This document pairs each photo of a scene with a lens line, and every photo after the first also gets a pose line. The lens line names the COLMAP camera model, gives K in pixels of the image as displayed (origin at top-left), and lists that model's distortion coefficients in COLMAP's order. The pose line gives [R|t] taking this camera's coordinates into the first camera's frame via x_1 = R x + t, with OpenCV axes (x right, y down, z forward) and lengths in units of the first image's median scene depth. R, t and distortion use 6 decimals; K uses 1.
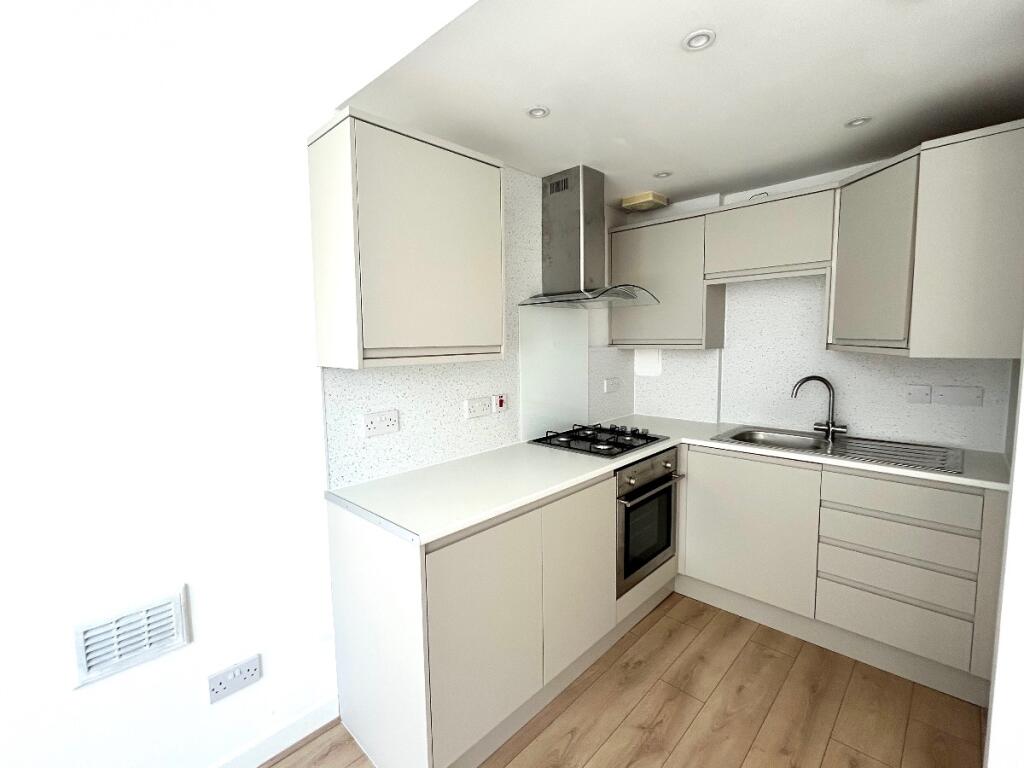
lens RADIAL K [[465.5, 0, 511.6], [0, 465.5, 383.8], [0, 0, 1]] dist [-0.001371, -0.000101]
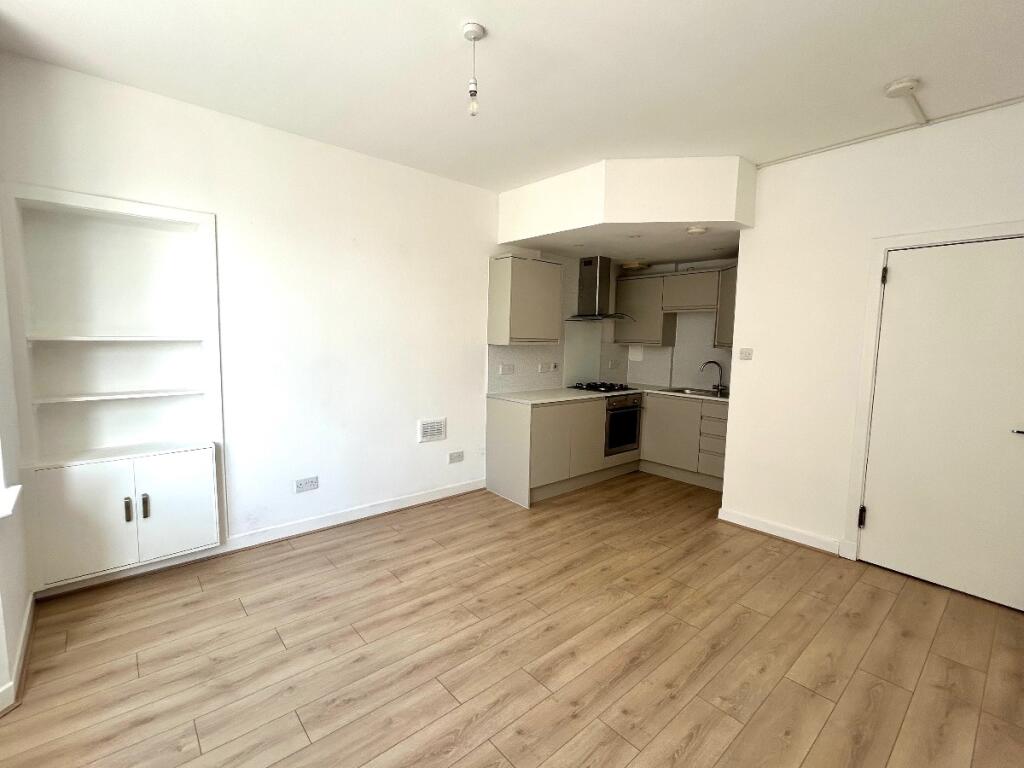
lens RADIAL K [[465.5, 0, 509.7], [0, 465.5, 383.0], [0, 0, 1]] dist [-0.001371, -0.000101]
pose [[0.995649, 0.044017, -0.082134, -0.048581], [-0.044116, 0.999026, 0.000614, 0.114463], [0.082081, 0.003012, 0.996621, -1.053594]]
